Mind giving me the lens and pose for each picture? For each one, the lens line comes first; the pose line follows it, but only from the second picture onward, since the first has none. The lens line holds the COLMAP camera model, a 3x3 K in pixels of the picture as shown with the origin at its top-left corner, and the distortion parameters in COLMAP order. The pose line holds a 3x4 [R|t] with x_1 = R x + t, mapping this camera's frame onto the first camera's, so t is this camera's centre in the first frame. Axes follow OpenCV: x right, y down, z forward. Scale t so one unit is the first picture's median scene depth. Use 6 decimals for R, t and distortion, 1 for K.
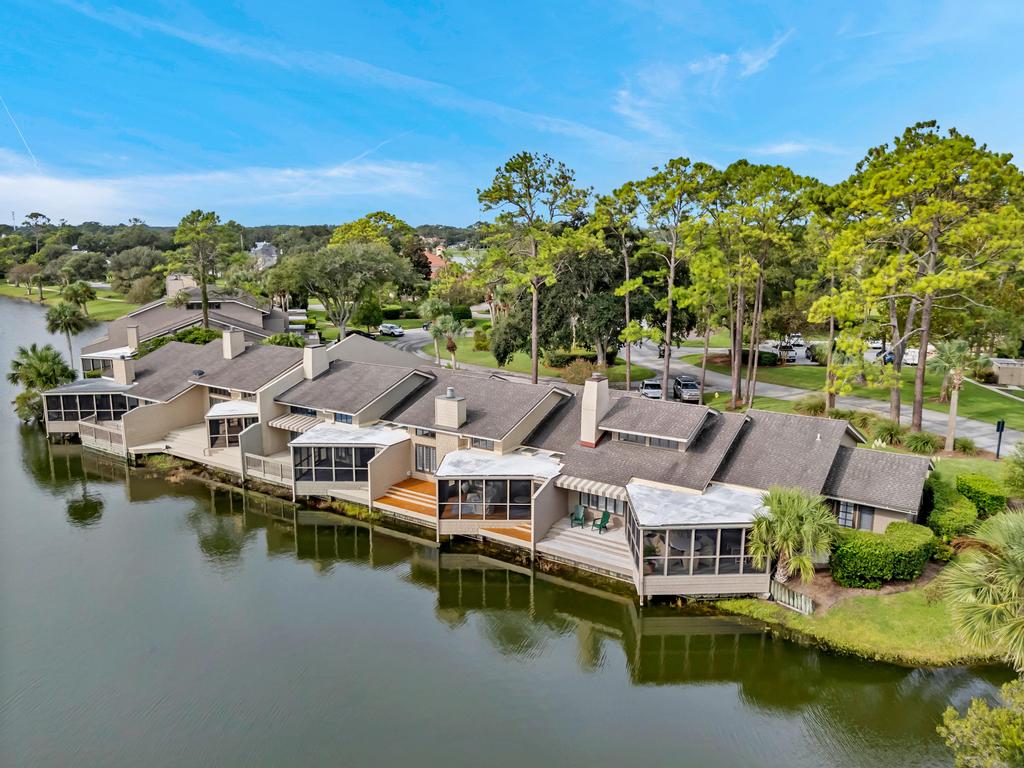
lens RADIAL K [[756.7, 0, 488.8], [0, 756.7, 384.5], [0, 0, 1]] dist [0.040834, -0.004302]
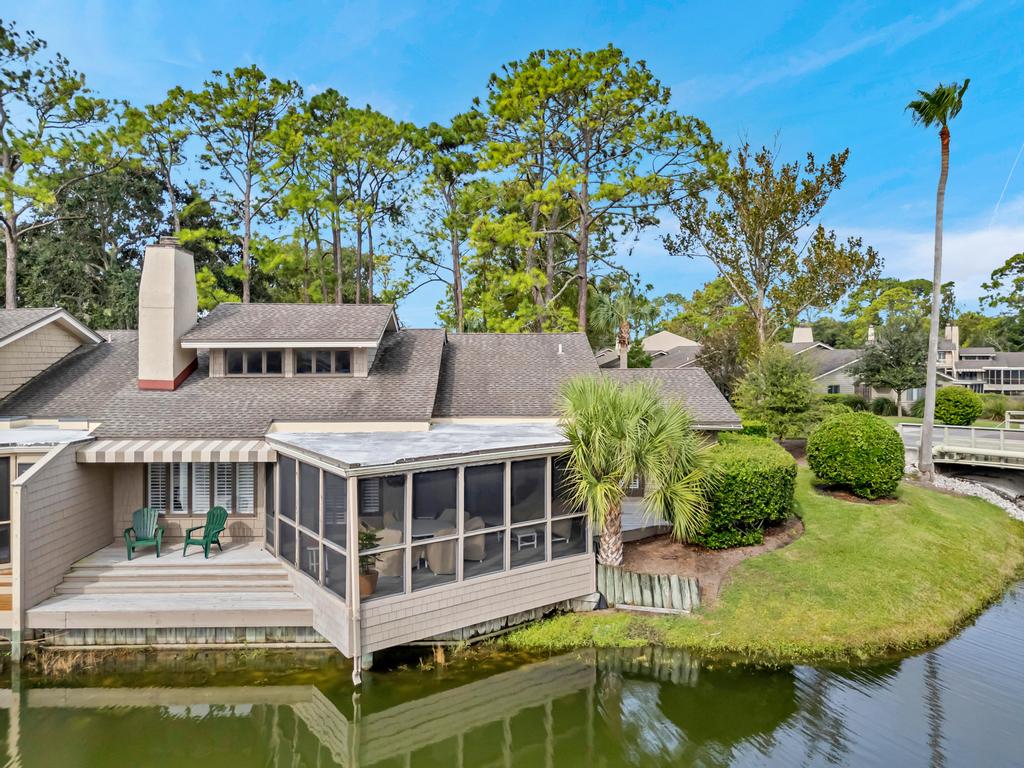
lens RADIAL K [[756.7, 0, 488.8], [0, 756.7, 384.5], [0, 0, 1]] dist [0.040834, -0.004302]
pose [[0.818805, -0.009966, 0.573985, 0.032263], [0.105266, 0.985503, -0.133054, 0.176918], [-0.564338, 0.169366, 0.807984, 0.555759]]
